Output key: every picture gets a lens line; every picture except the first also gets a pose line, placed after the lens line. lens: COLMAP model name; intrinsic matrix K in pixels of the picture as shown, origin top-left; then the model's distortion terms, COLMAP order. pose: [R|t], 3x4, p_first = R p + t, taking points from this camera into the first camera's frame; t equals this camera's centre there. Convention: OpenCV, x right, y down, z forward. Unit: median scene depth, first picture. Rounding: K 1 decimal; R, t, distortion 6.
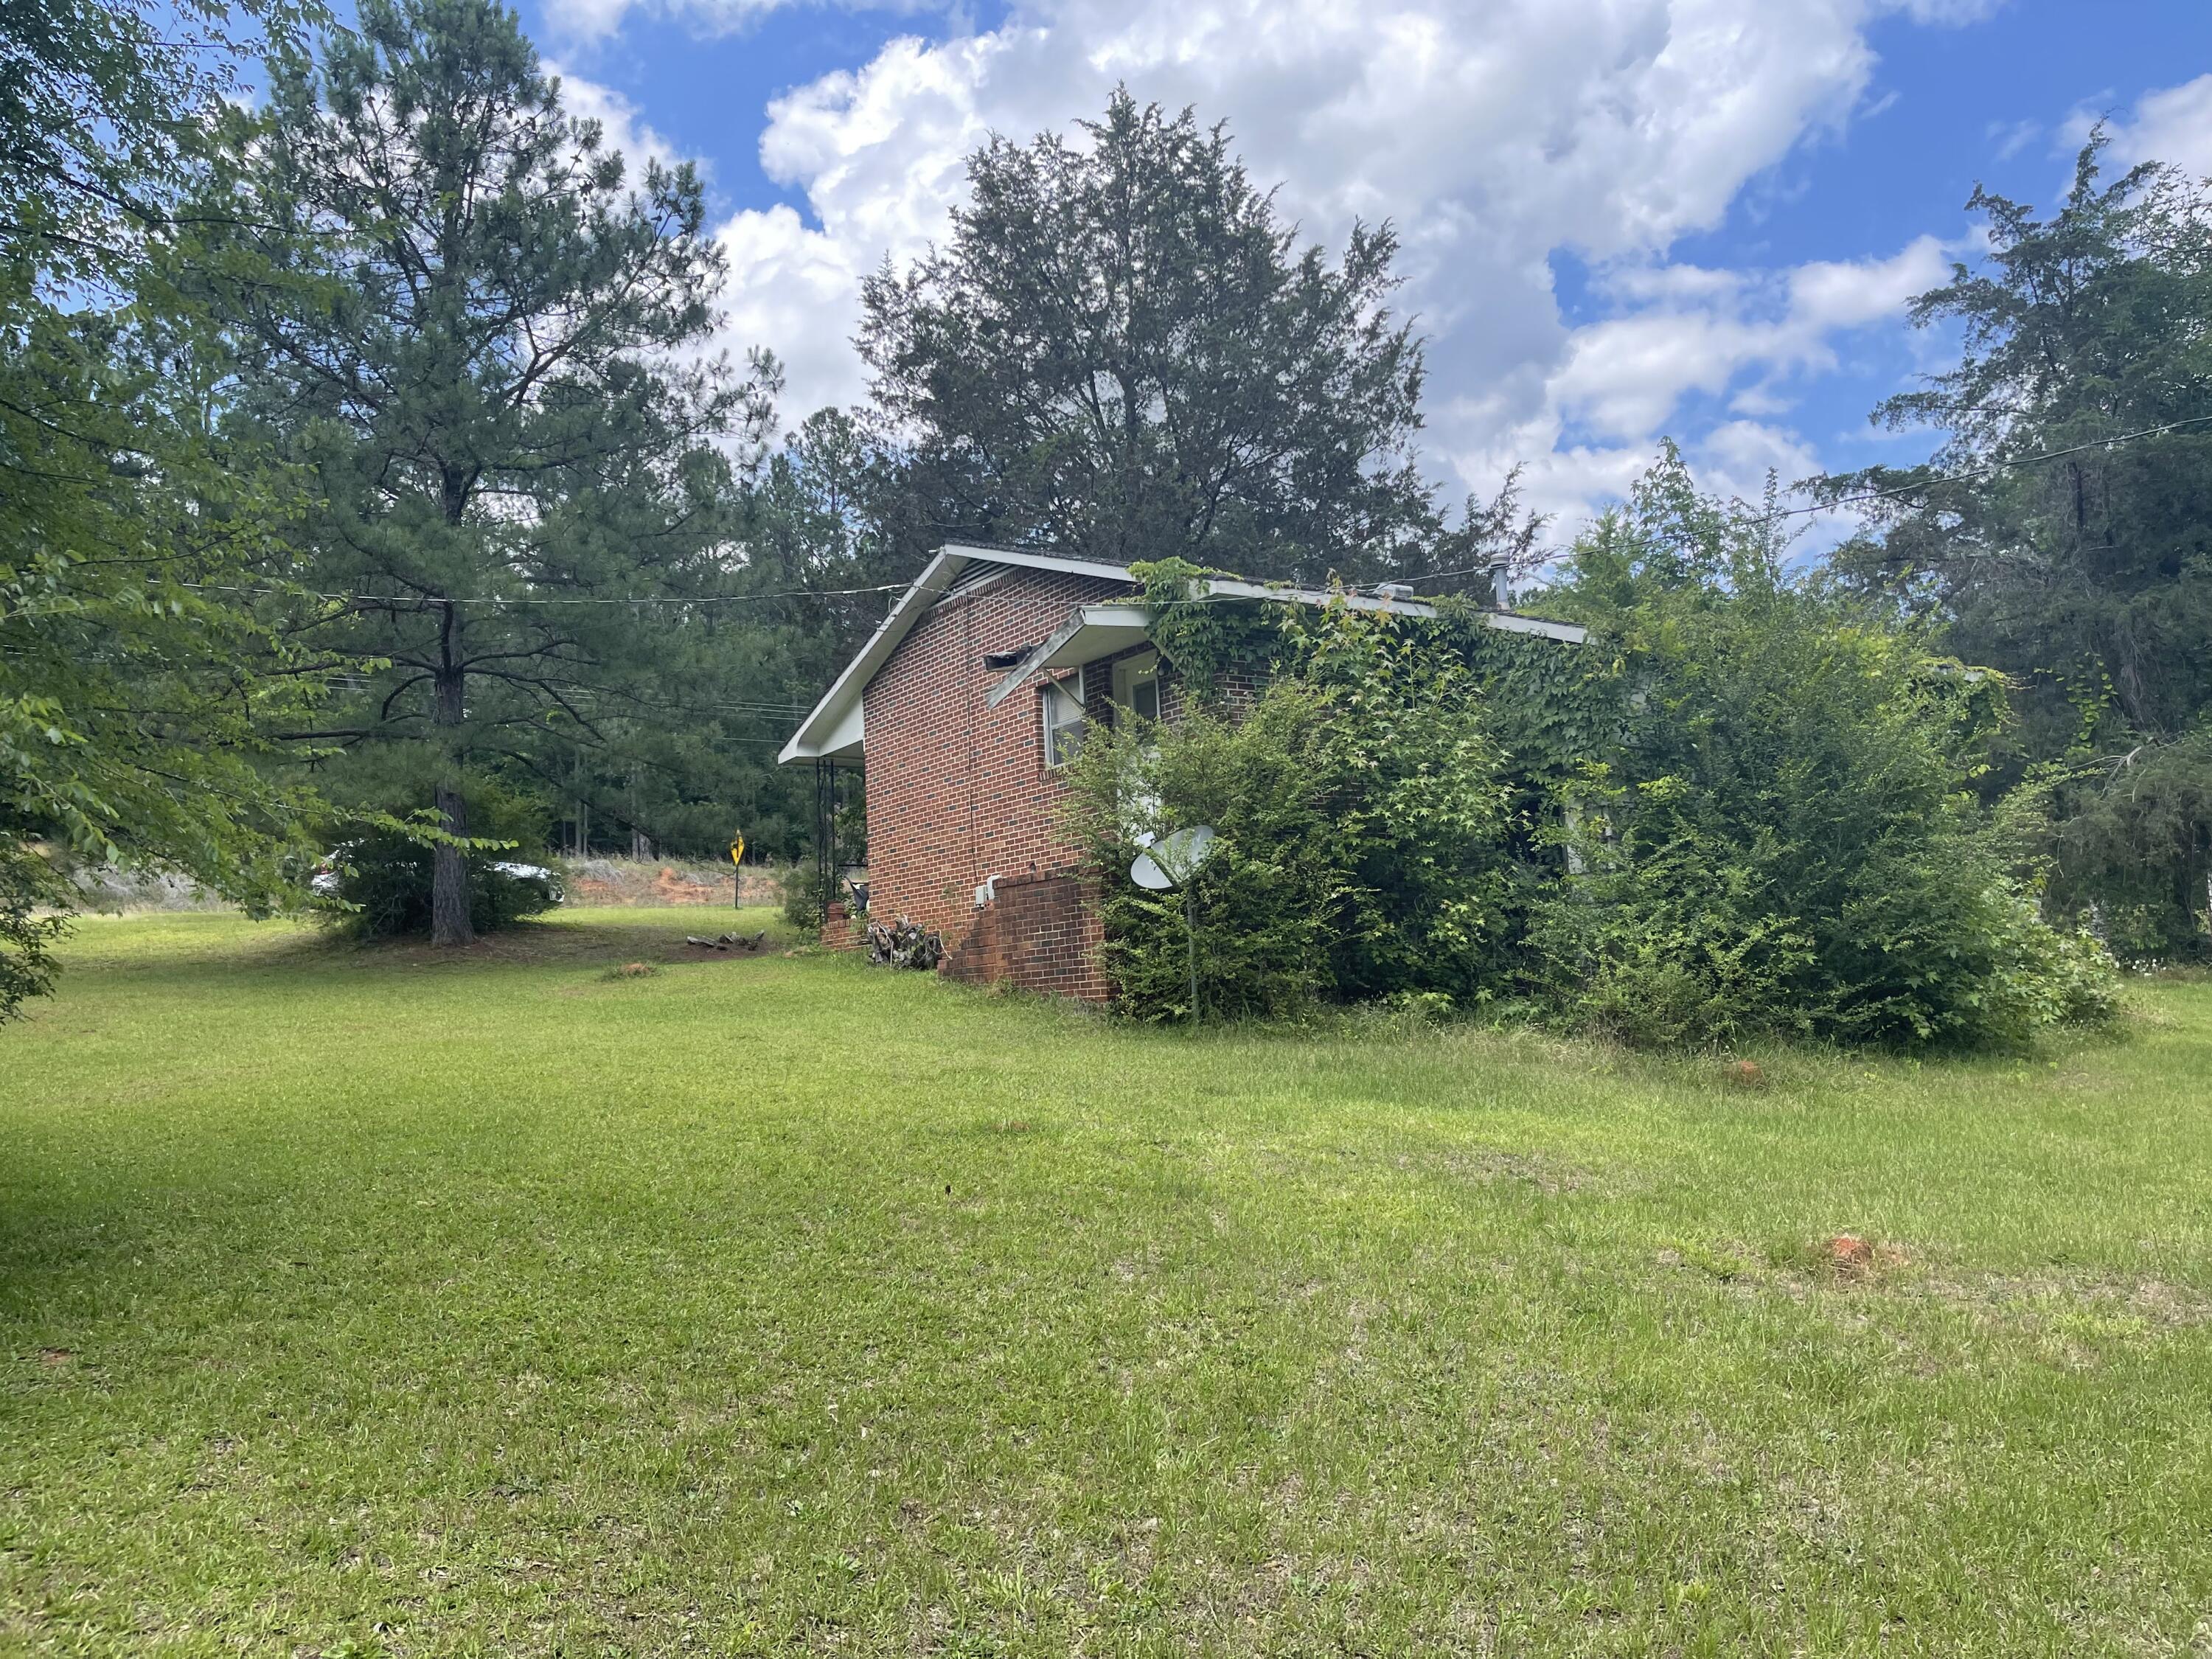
lens RADIAL K [[1693.1, 0, 1106.5], [0, 1693.1, 827.2], [0, 0, 1]] dist [0.060331, -0.049237]
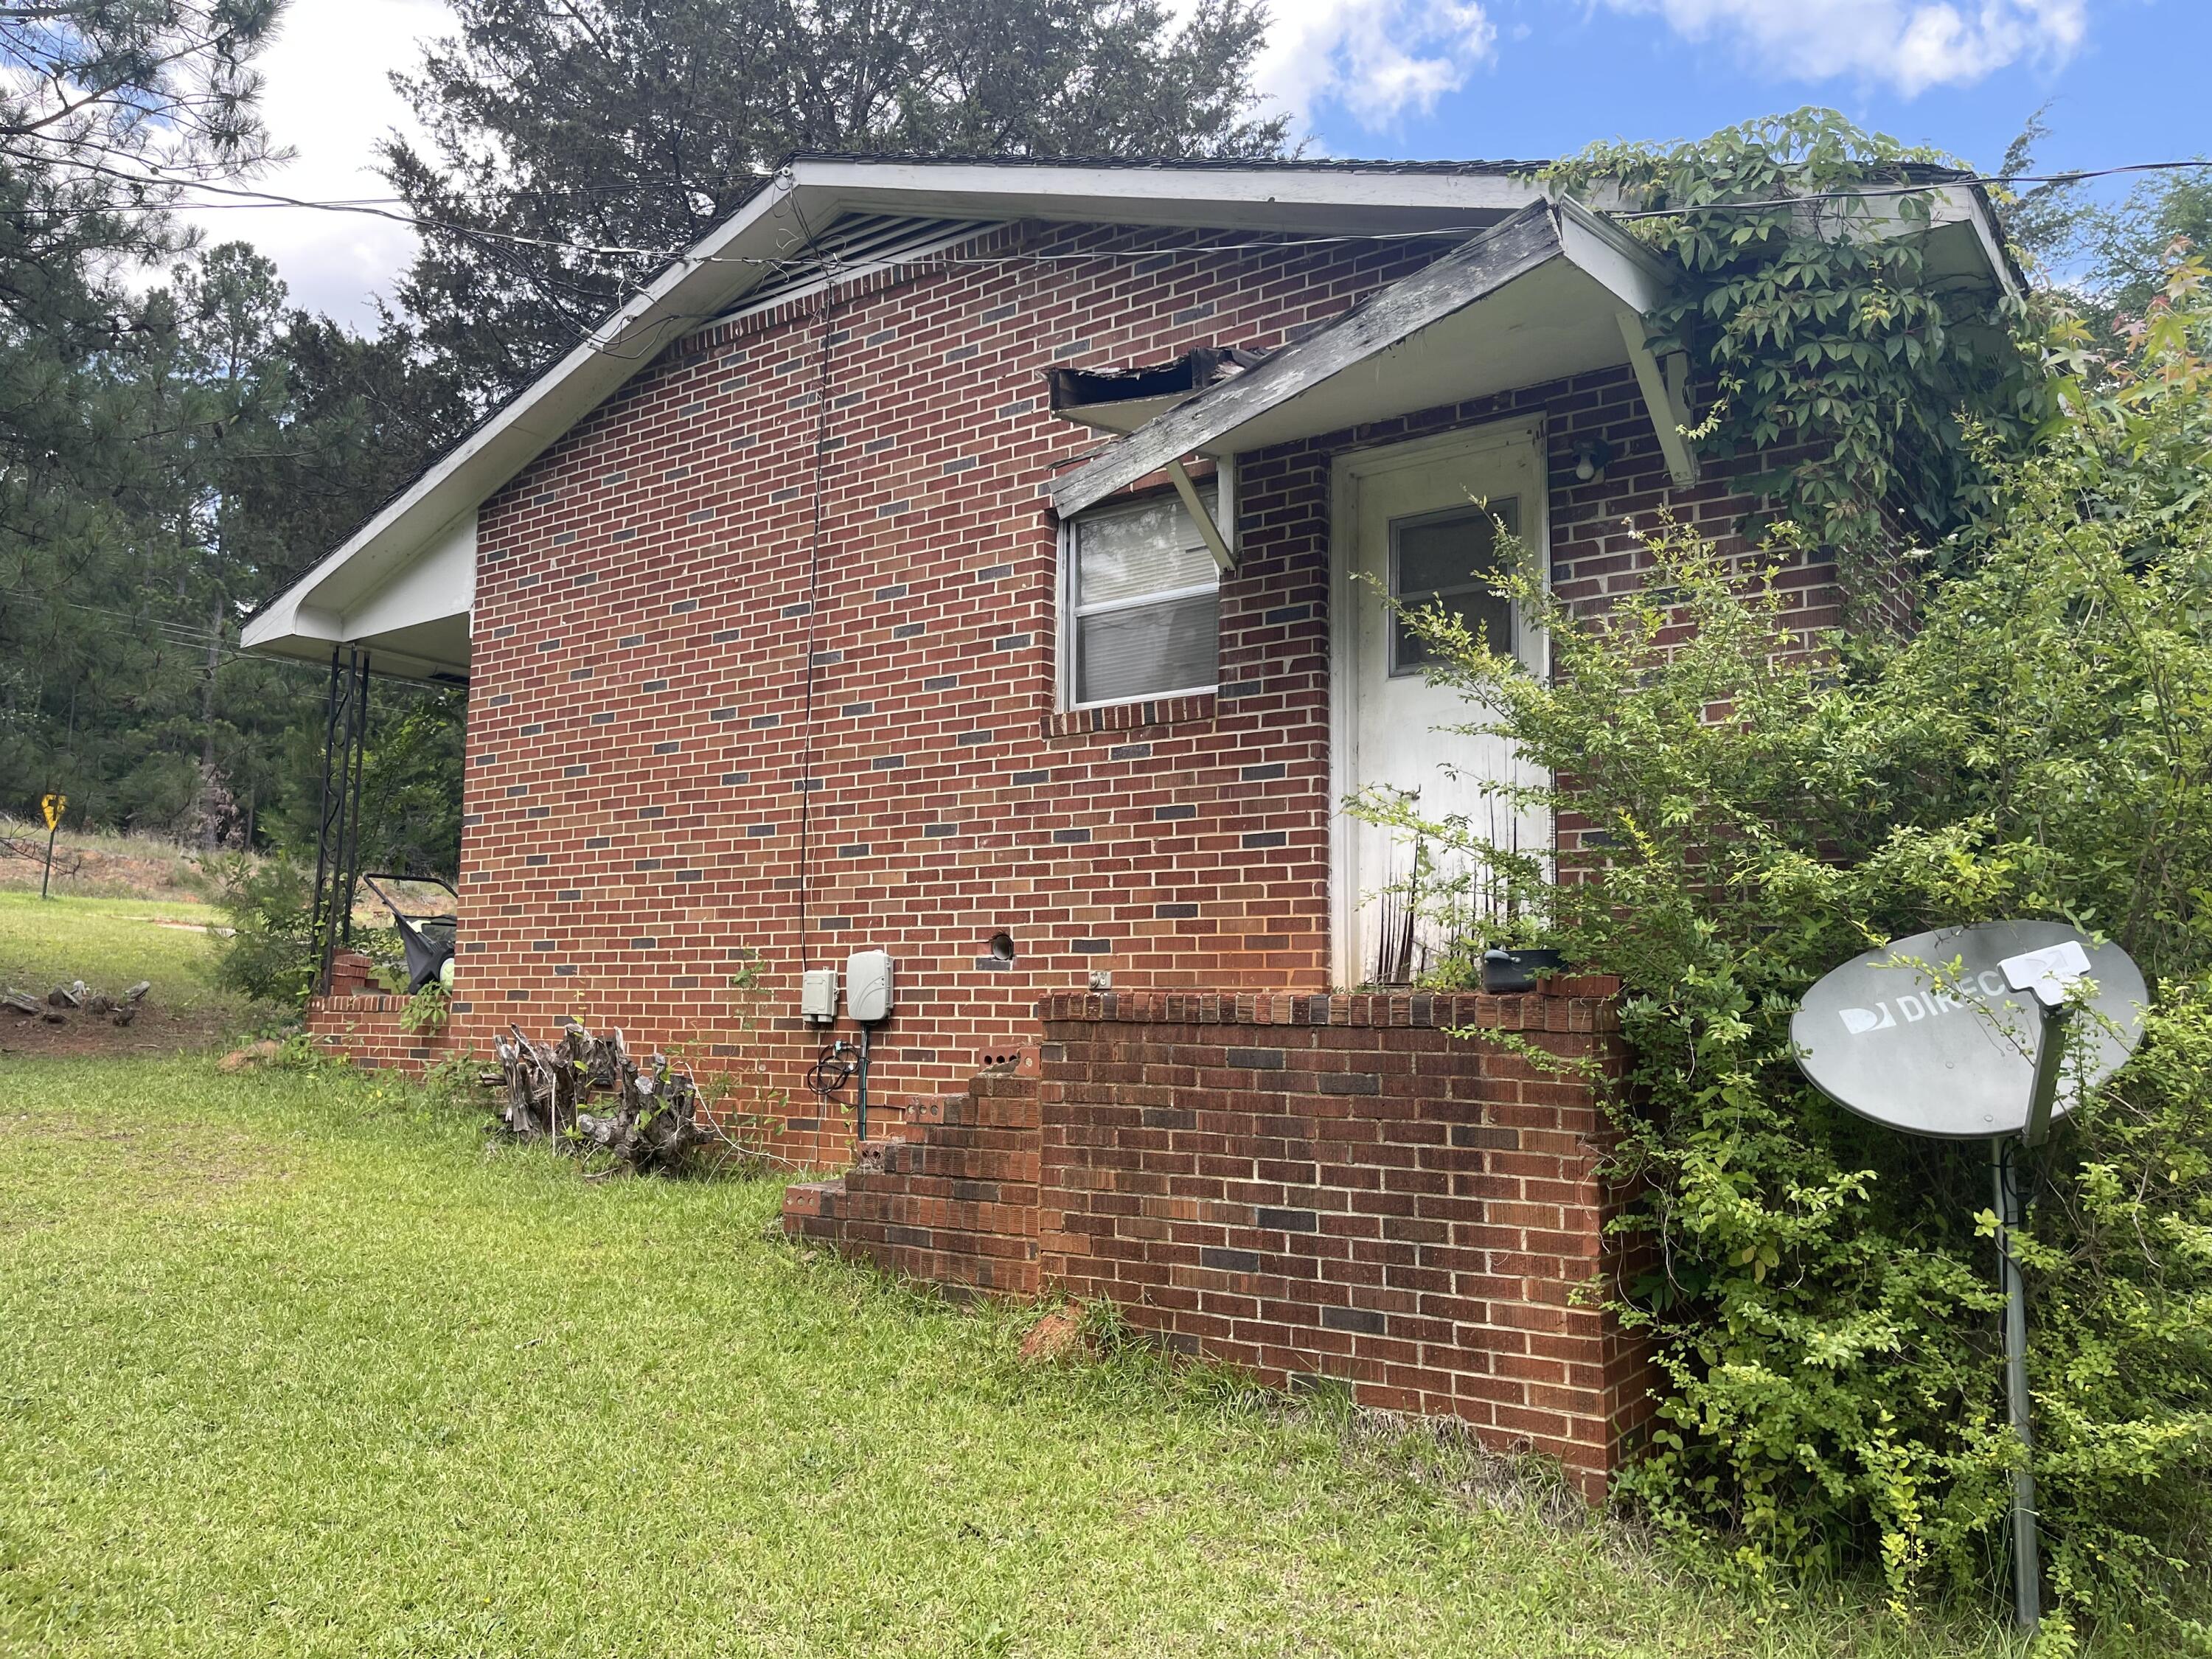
lens RADIAL K [[1693.1, 0, 1102.7], [0, 1693.1, 834.0], [0, 0, 1]] dist [0.060331, -0.049237]
pose [[0.936087, 0.094619, 0.338804, -0.132998], [-0.091894, 0.995477, -0.024113, 0.004020], [-0.339553, -0.008563, 0.940548, 0.498907]]
